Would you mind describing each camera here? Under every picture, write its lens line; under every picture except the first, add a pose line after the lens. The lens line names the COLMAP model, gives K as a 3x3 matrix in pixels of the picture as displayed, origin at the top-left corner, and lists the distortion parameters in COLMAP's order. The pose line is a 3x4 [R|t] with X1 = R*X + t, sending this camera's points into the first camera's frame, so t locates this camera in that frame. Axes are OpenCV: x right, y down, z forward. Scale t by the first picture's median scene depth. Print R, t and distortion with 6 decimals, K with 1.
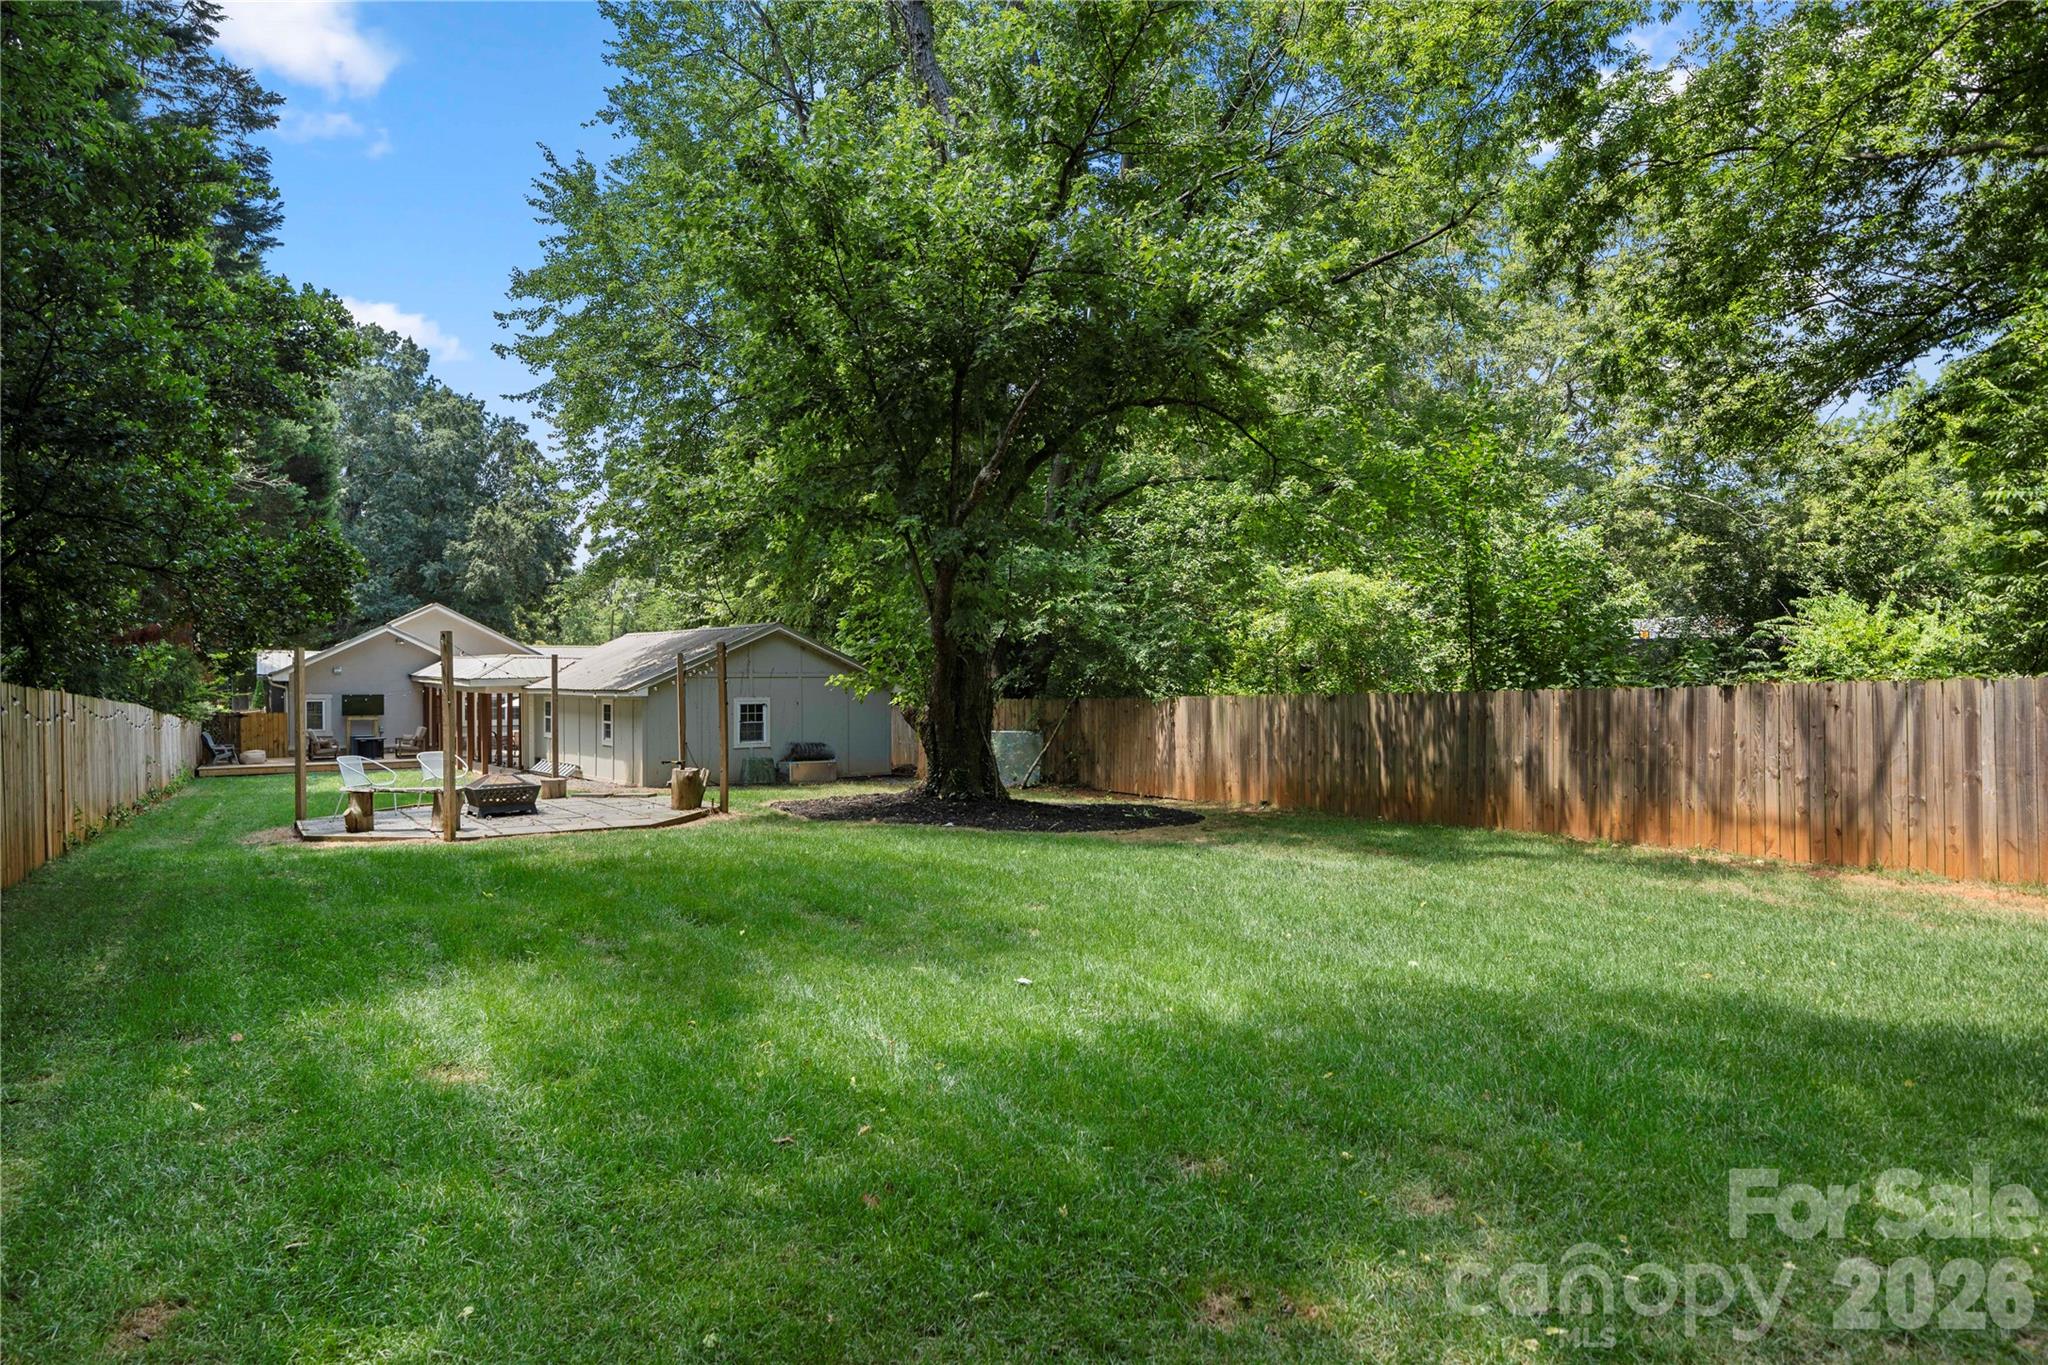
lens RADIAL K [[1237.6, 0, 1023.2], [0, 1237.6, 686.2], [0, 0, 1]] dist [0.006250, 0.000519]
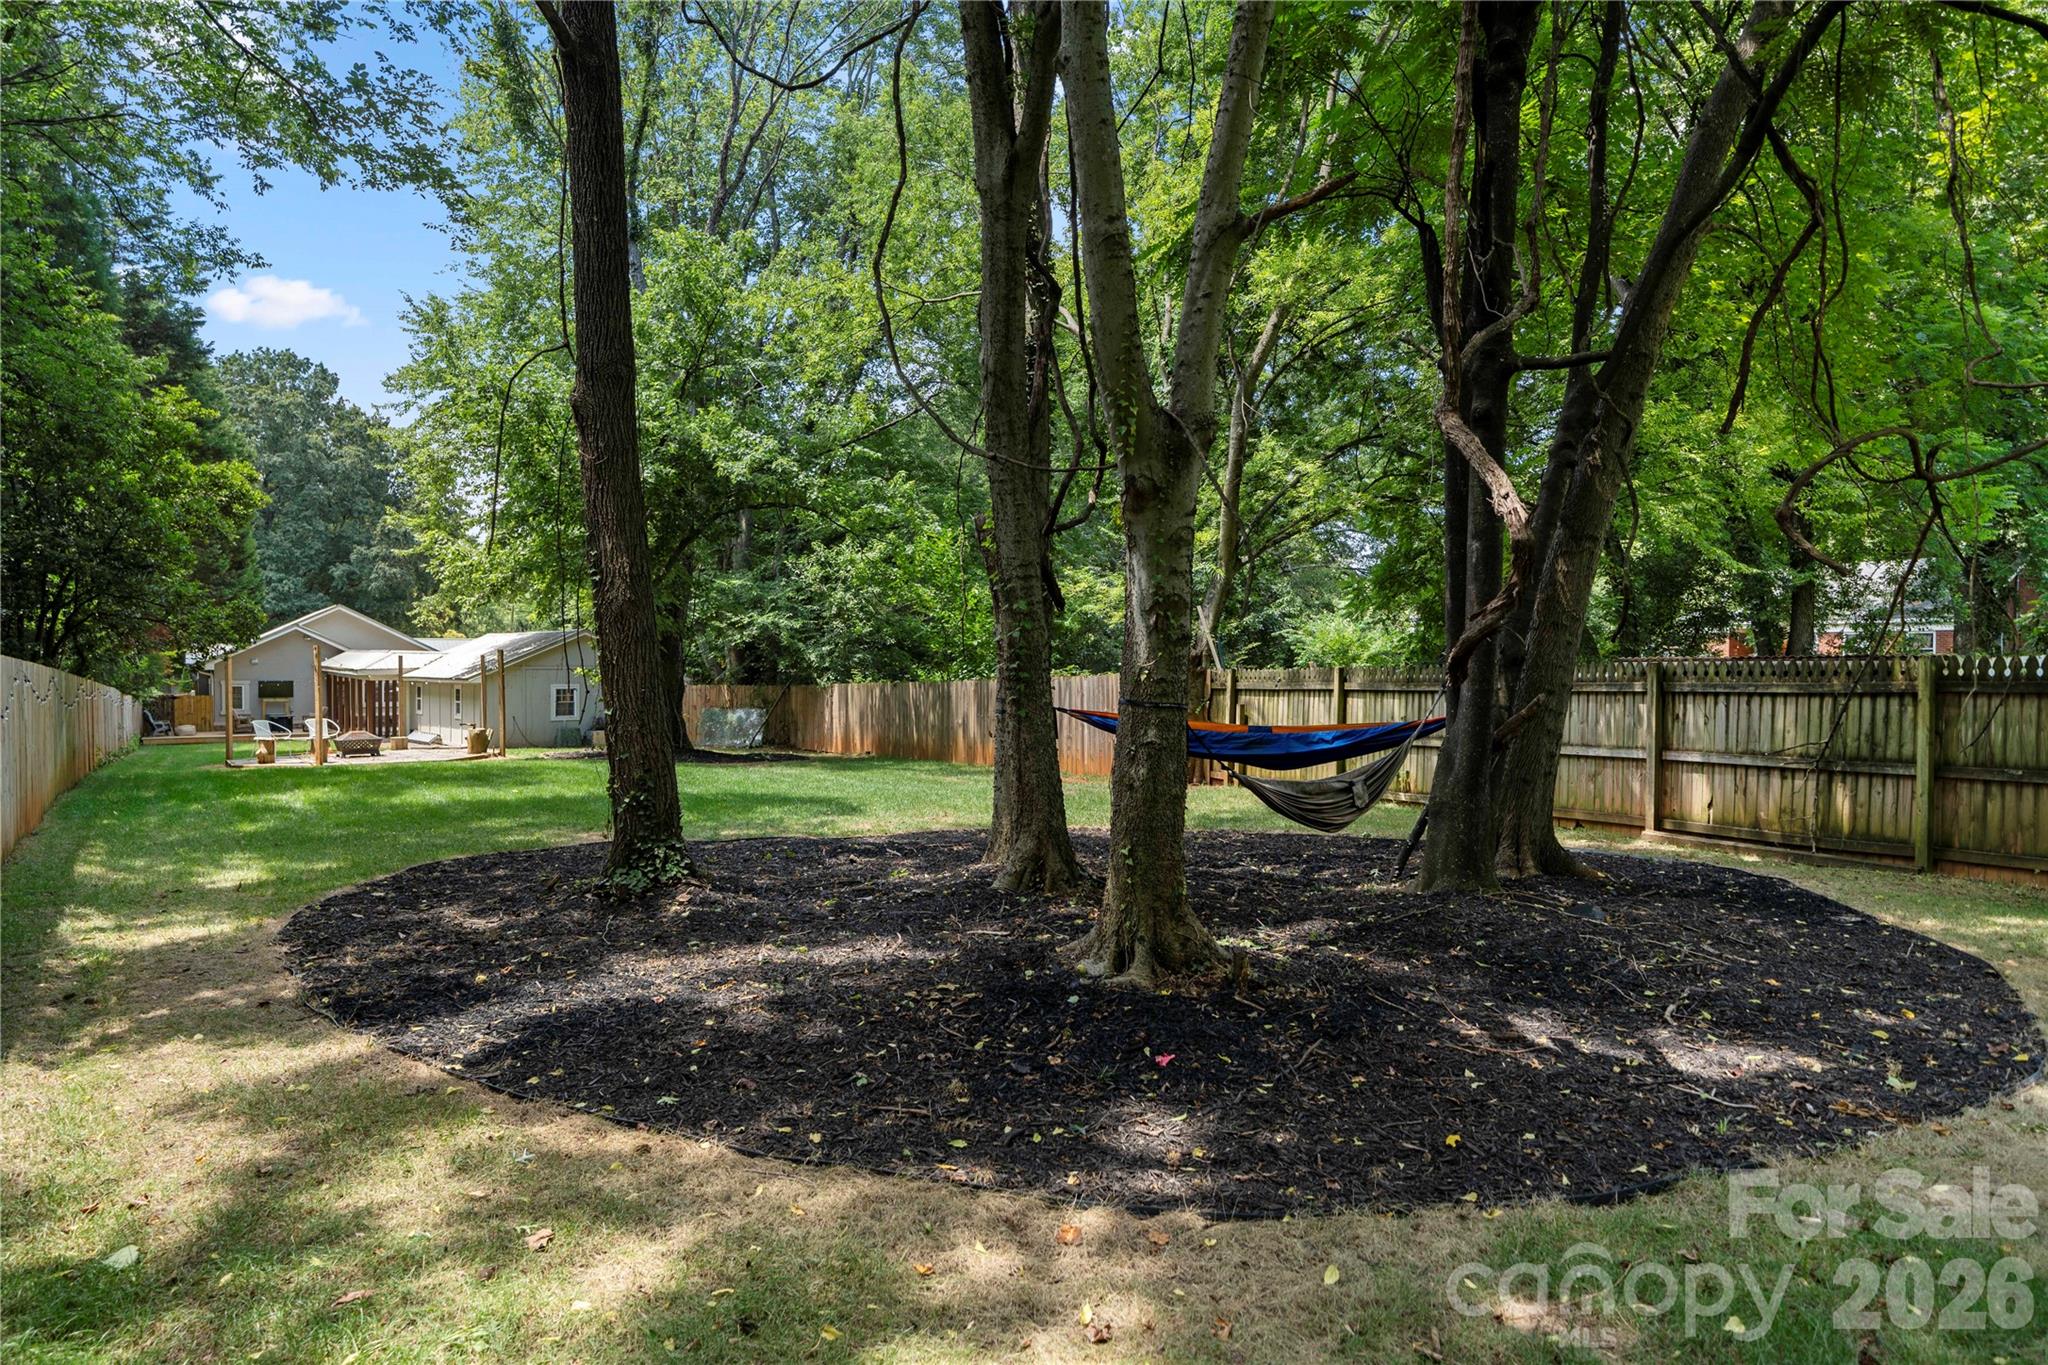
lens RADIAL K [[1237.6, 0, 1025.0], [0, 1237.6, 680.2], [0, 0, 1]] dist [0.006250, 0.000519]
pose [[0.998787, 0.002241, 0.049185, 0.176183], [-0.002545, 0.999978, 0.006114, -0.003593], [-0.049170, -0.006232, 0.998771, -0.313744]]
